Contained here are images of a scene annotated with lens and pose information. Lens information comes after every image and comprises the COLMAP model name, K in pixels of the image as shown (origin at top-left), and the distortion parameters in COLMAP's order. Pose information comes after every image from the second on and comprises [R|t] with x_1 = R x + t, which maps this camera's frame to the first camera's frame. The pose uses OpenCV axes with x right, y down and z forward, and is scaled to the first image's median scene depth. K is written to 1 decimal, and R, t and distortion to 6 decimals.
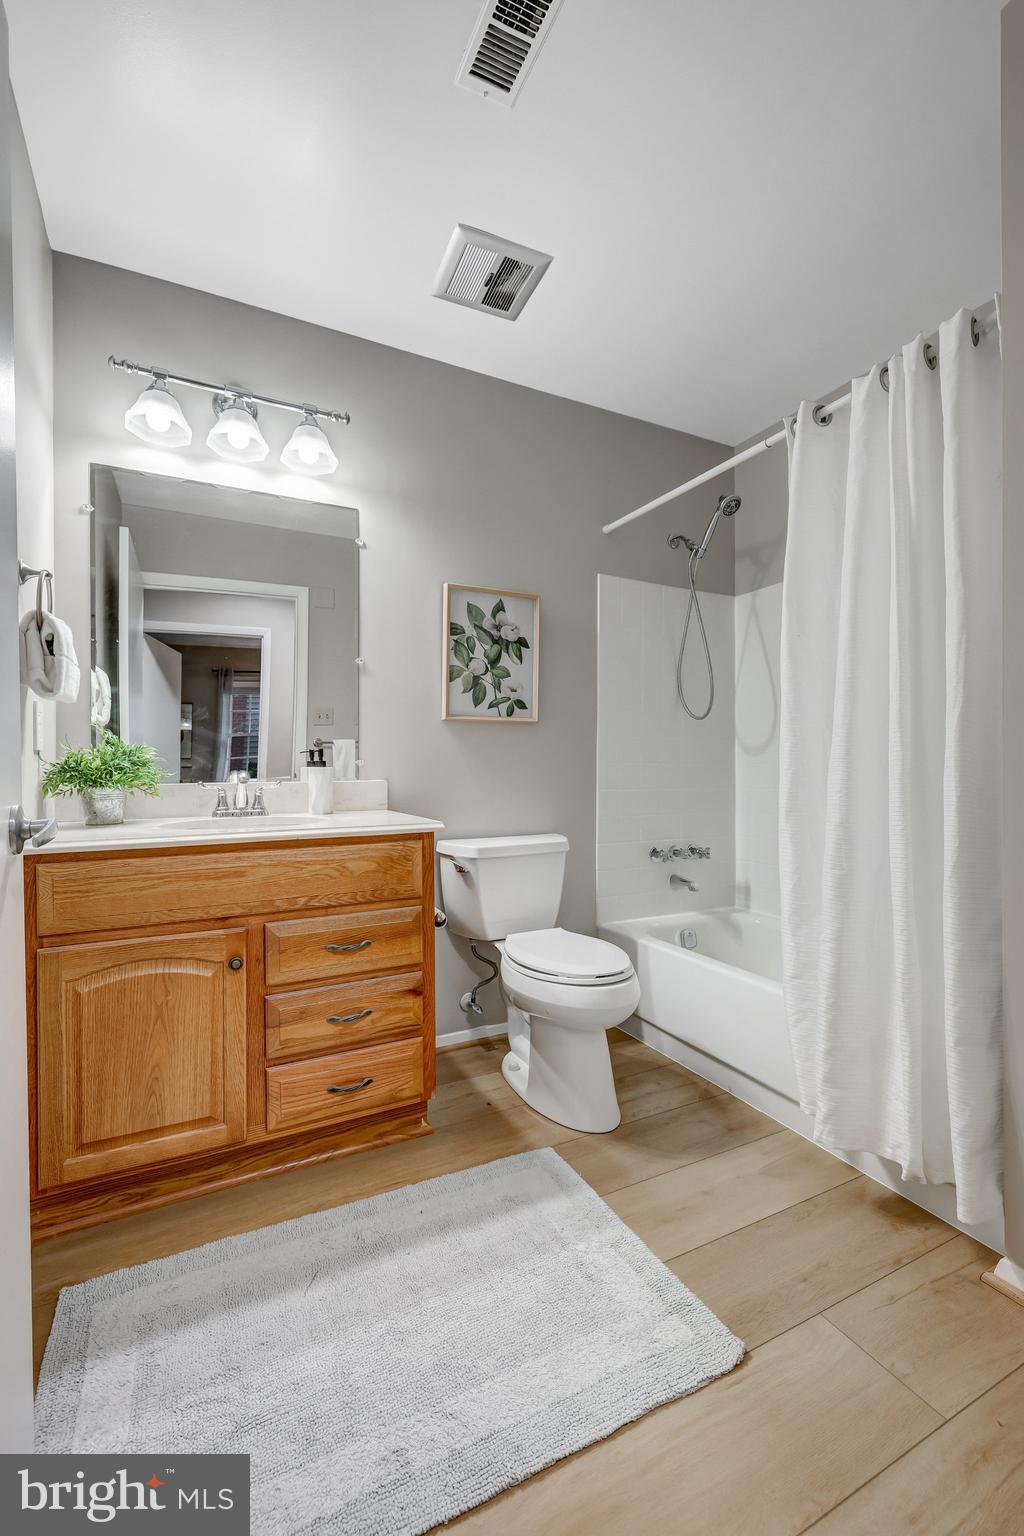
lens RADIAL K [[664.5, 0, 511.4], [0, 664.5, 774.3], [0, 0, 1]] dist [0.001530, -0.000088]
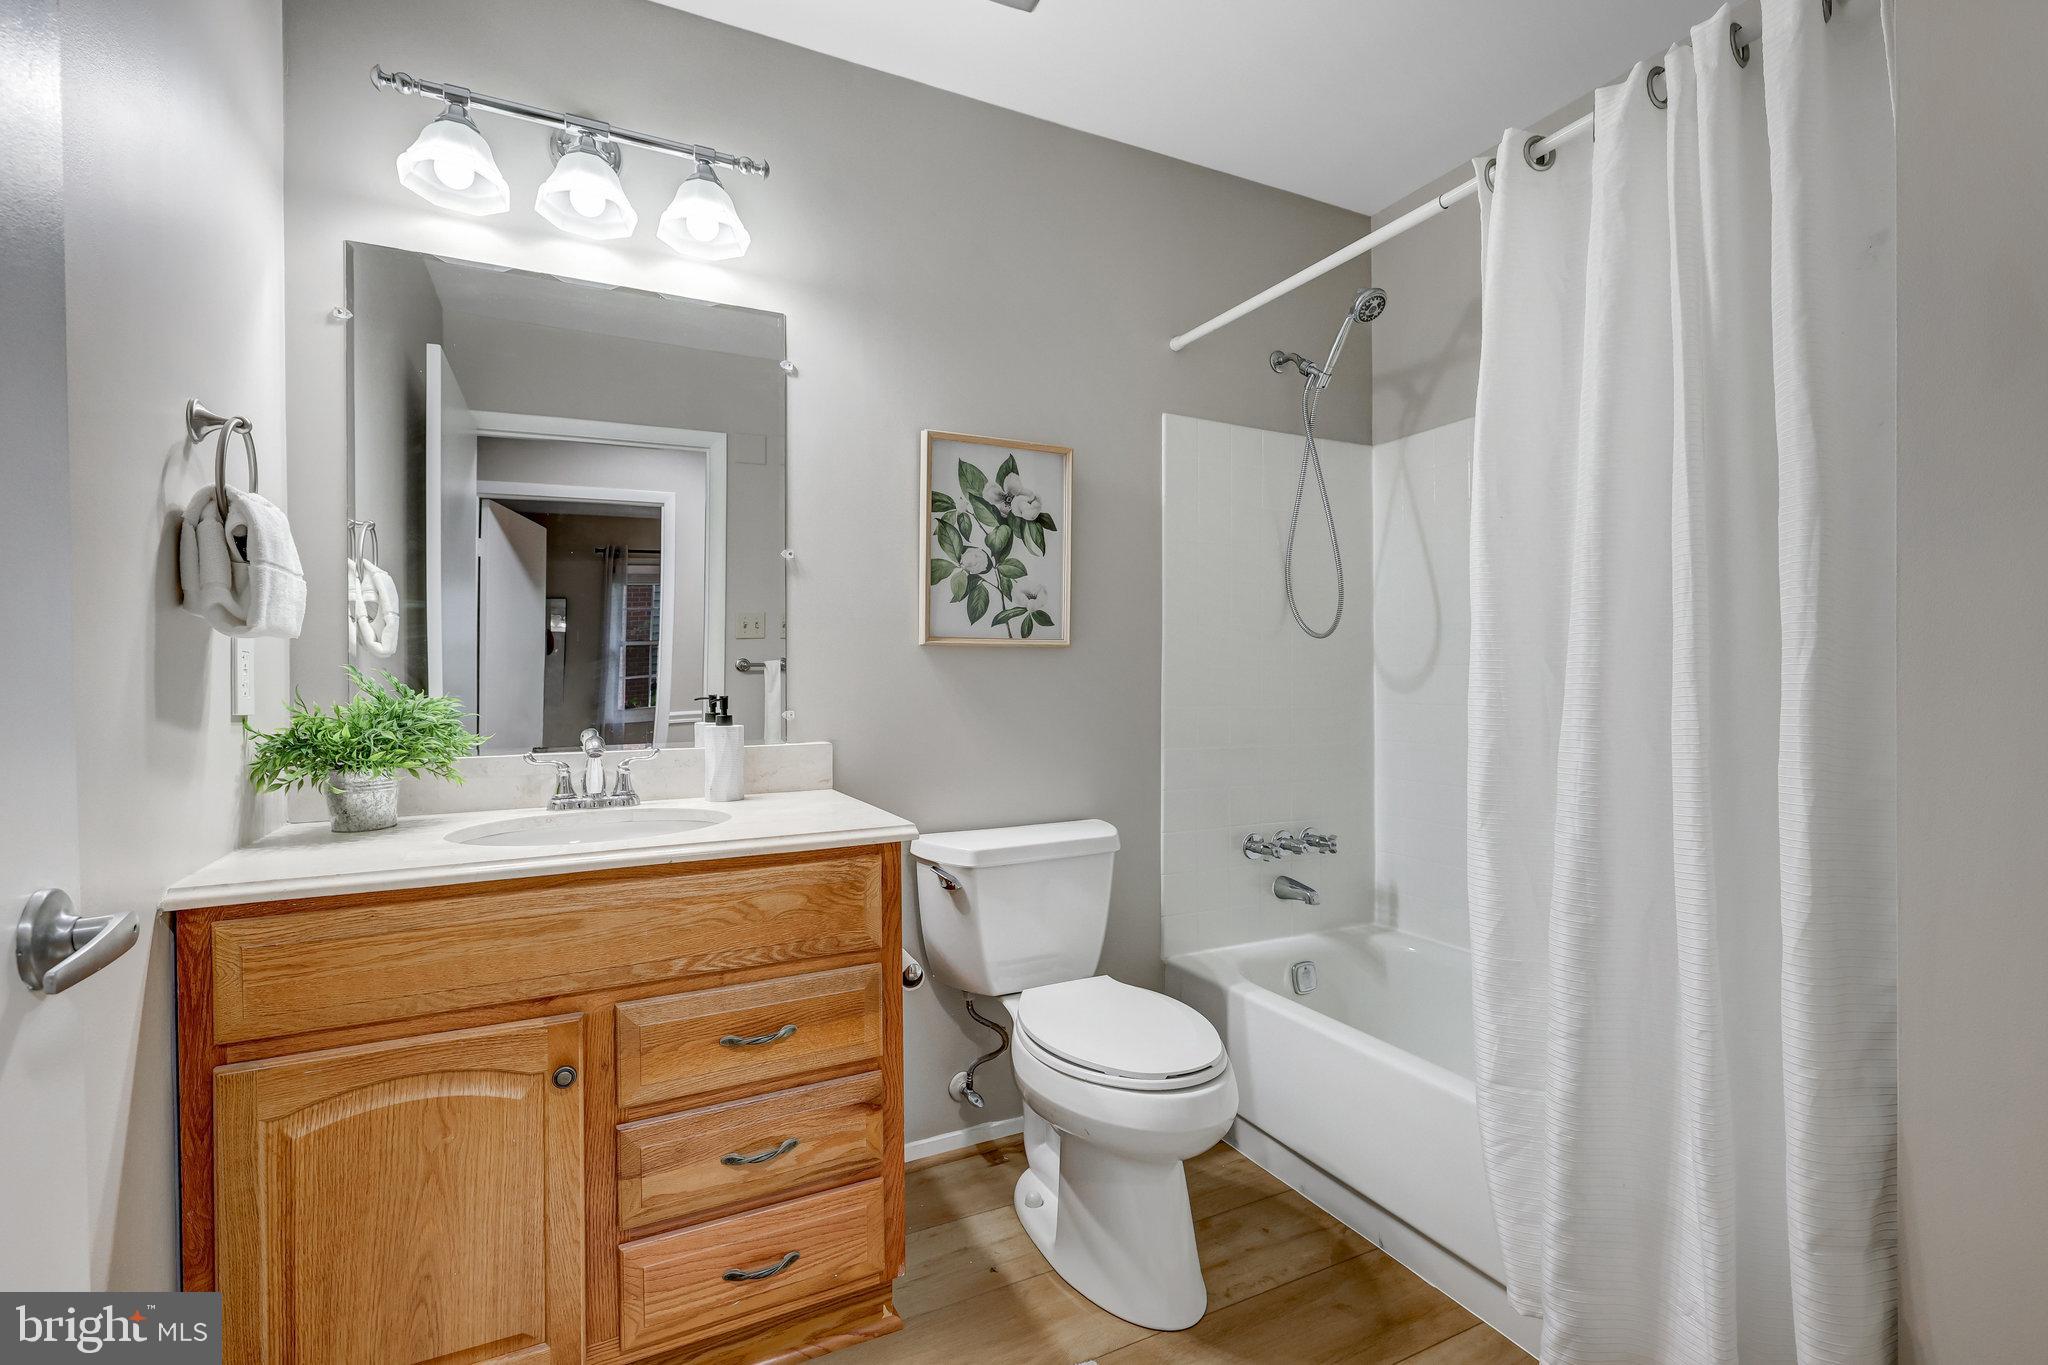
lens RADIAL K [[907.2, 0, 1025.1], [0, 907.2, 681.3], [0, 0, 1]] dist [-0.000392, -0.000223]
pose [[0.999967, -0.002625, -0.007630, 0.004271], [0.002629, 0.999996, 0.000483, -0.060793], [0.007629, -0.000503, 0.999971, 0.171433]]
